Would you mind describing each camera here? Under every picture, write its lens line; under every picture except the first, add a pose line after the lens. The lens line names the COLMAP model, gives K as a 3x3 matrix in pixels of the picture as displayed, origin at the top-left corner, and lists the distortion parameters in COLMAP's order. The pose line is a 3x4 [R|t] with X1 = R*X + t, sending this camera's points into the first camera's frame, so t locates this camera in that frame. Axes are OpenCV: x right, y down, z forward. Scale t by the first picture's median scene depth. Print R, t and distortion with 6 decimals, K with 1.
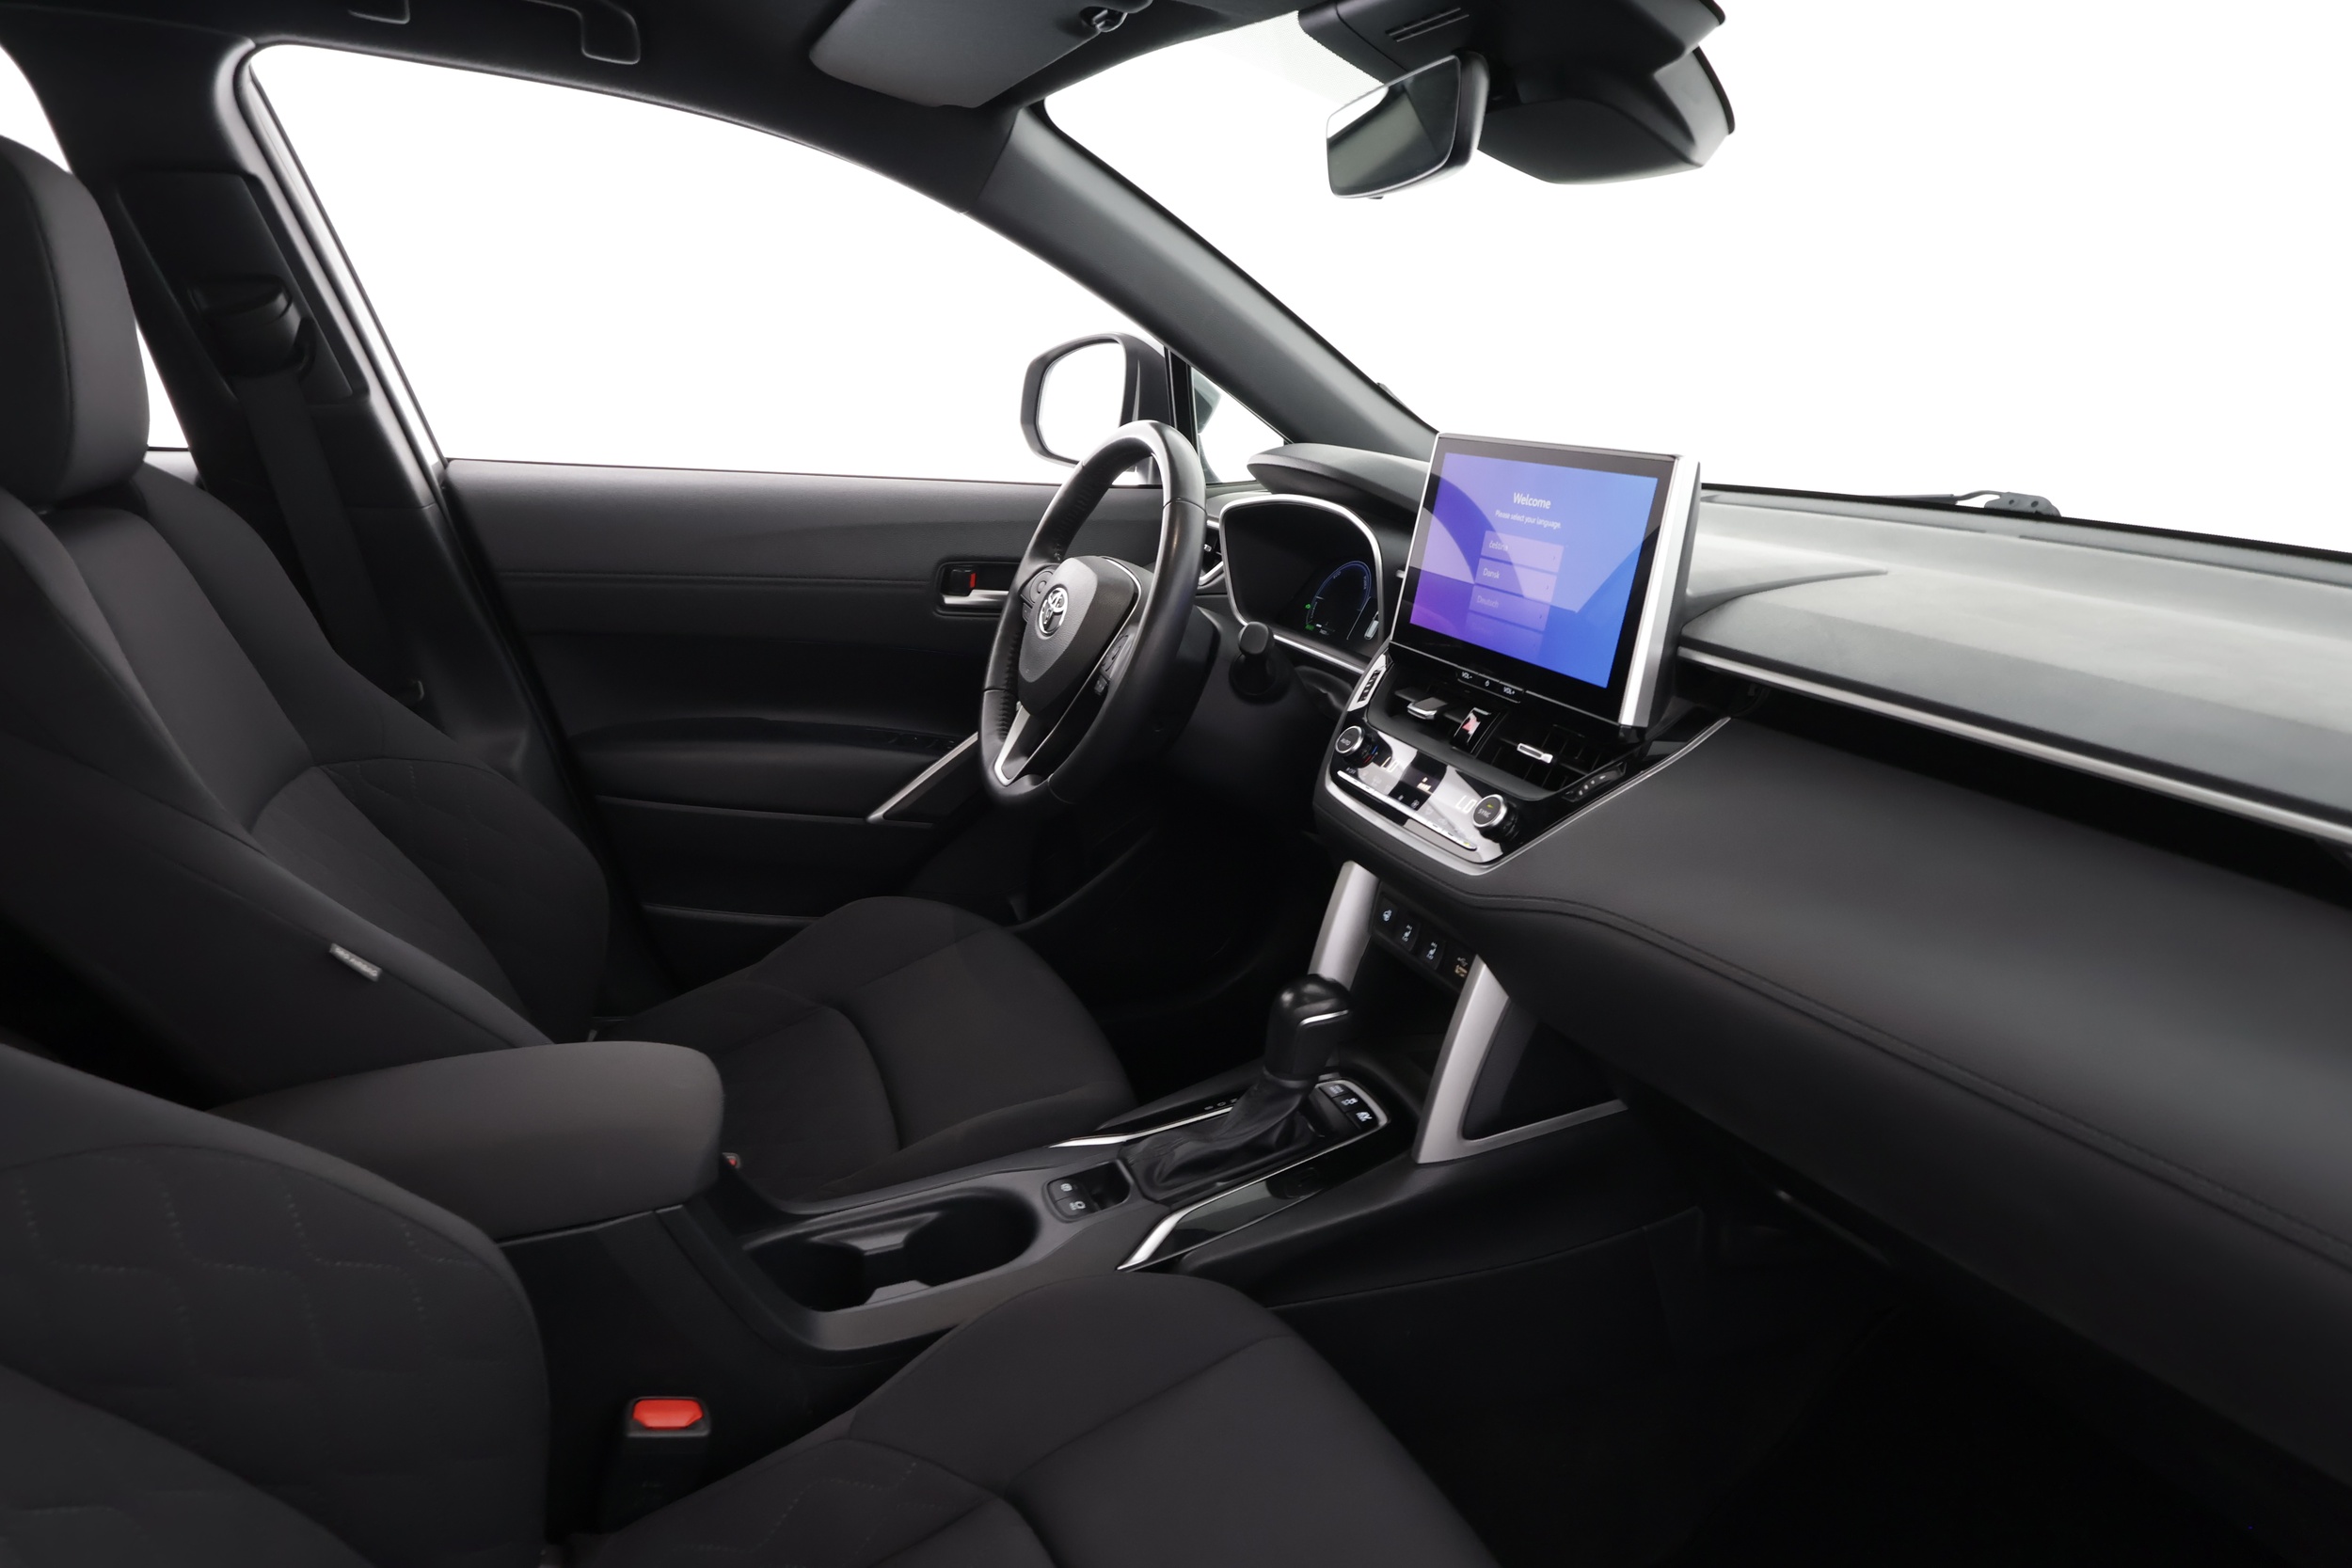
lens RADIAL K [[1370.5, 0, 1176.0], [0, 1370.5, 784.0], [0, 0, 1]] dist [-0.004094, -0.000170]
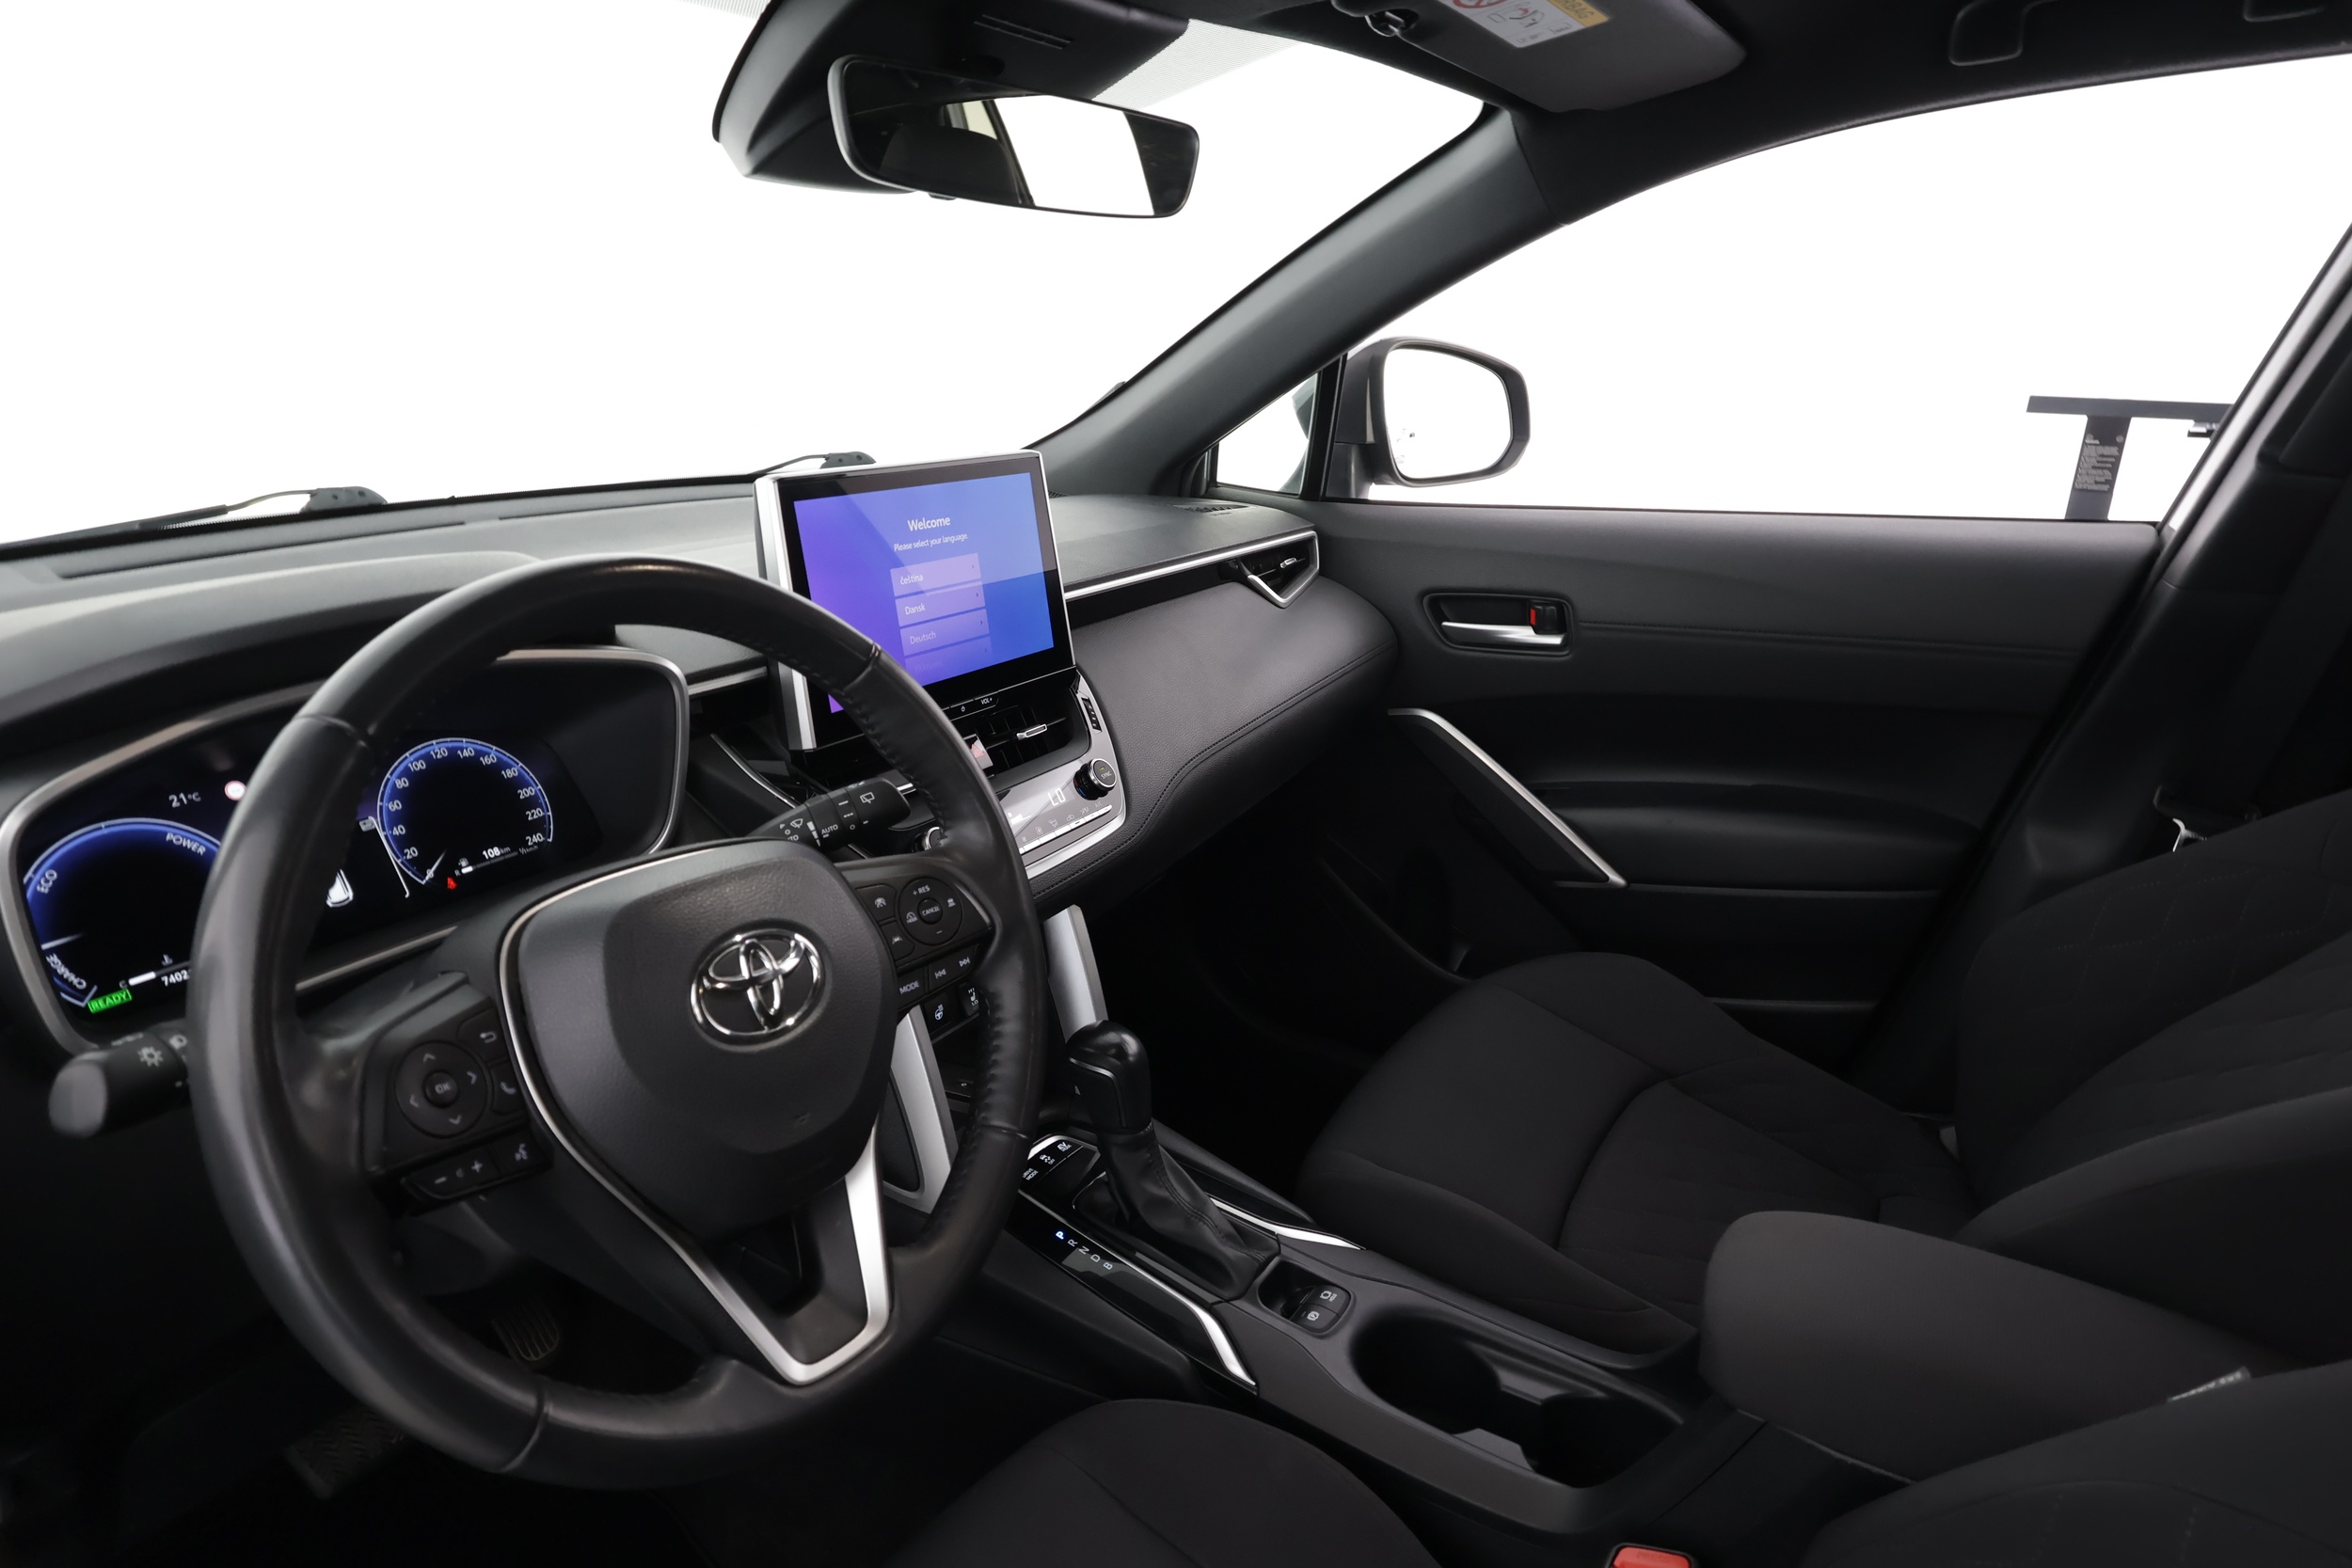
lens RADIAL K [[1370.5, 0, 1176.0], [0, 1370.5, 784.0], [0, 0, 1]] dist [-0.004094, -0.000170]
pose [[-0.595460, -0.279653, 0.753141, -0.620834], [0.208759, 0.851397, 0.481188, -0.468949], [-0.775788, 0.443753, -0.448593, 1.344236]]
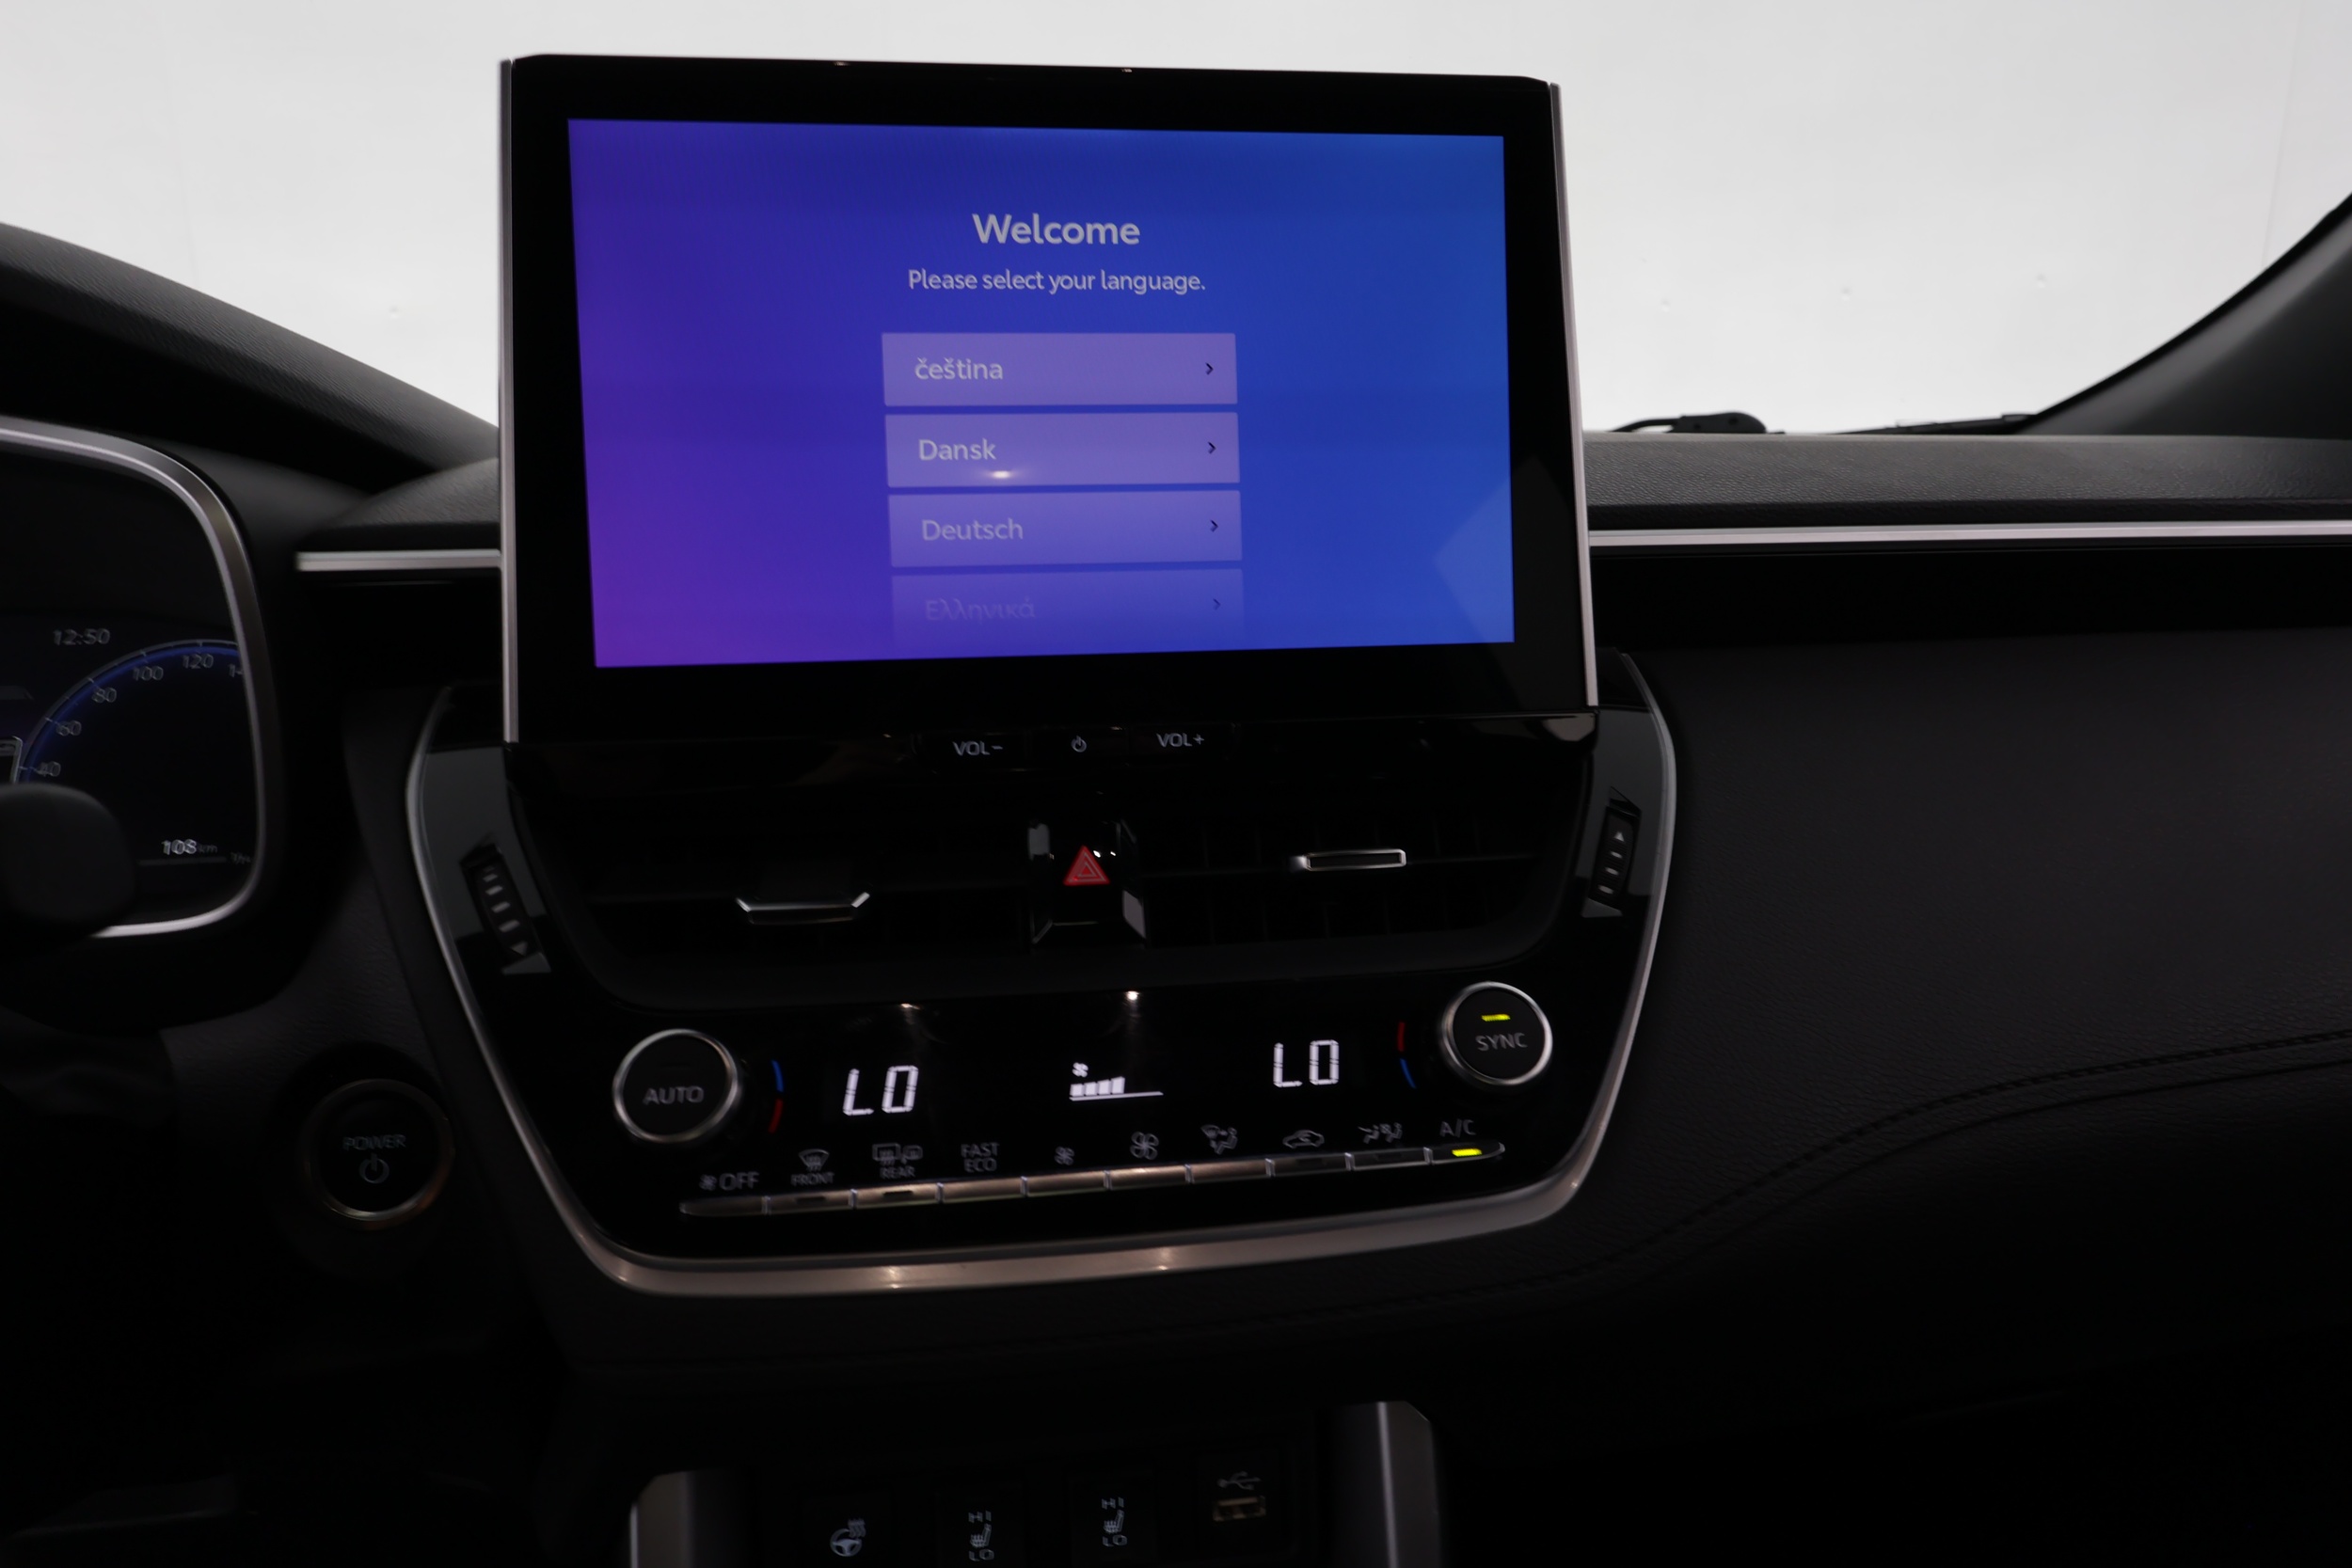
lens RADIAL K [[1370.5, 0, 1176.0], [0, 1370.5, 784.0], [0, 0, 1]] dist [-0.004094, -0.000170]
pose [[0.250162, -0.211996, 0.944710, -0.105237], [0.302722, 0.943941, 0.131662, -0.102470], [-0.919662, 0.253048, 0.300314, 0.870048]]
